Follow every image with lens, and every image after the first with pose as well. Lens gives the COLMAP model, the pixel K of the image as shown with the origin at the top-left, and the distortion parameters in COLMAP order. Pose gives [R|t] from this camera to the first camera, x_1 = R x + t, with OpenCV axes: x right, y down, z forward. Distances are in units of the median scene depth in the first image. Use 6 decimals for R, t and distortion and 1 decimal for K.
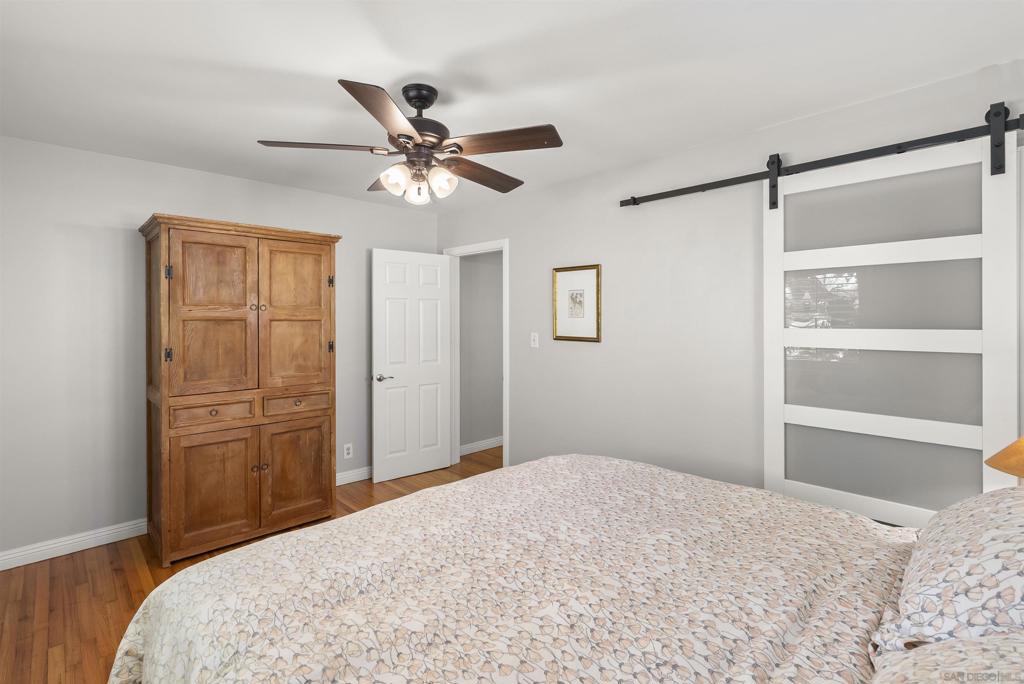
lens RADIAL K [[467.8, 0, 513.4], [0, 467.8, 336.6], [0, 0, 1]] dist [-0.007718, 0.002164]
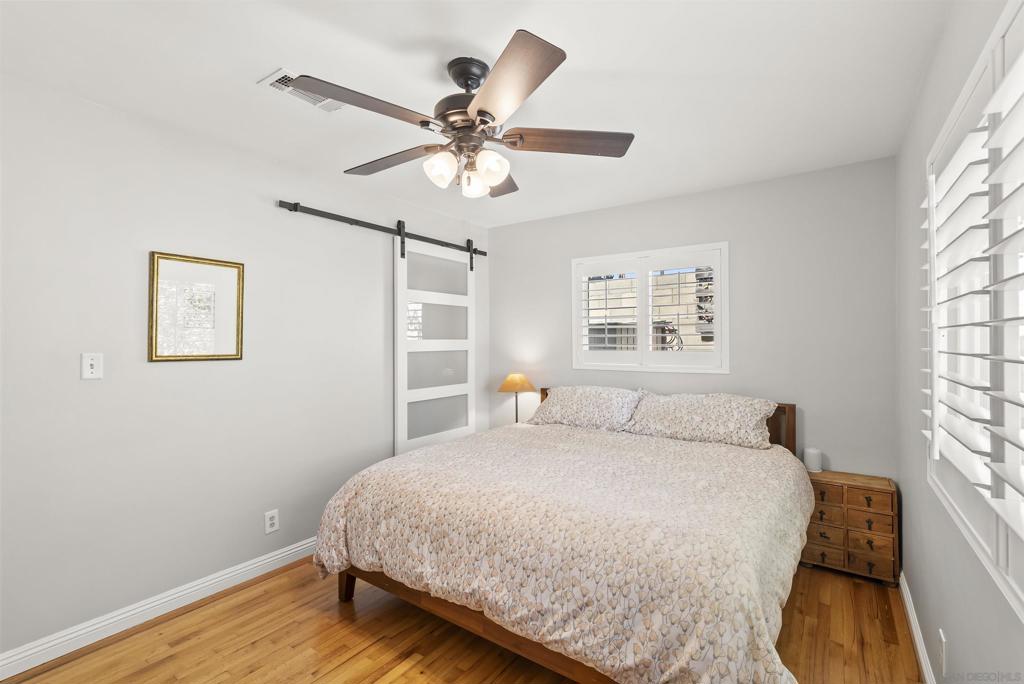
lens RADIAL K [[467.8, 0, 512.9], [0, 467.8, 336.7], [0, 0, 1]] dist [-0.007718, 0.002164]
pose [[-0.188838, 0.000537, 0.982008, -0.946529], [0.029805, 0.999542, 0.005185, -0.023839], [-0.981556, 0.030248, -0.188768, 0.944602]]
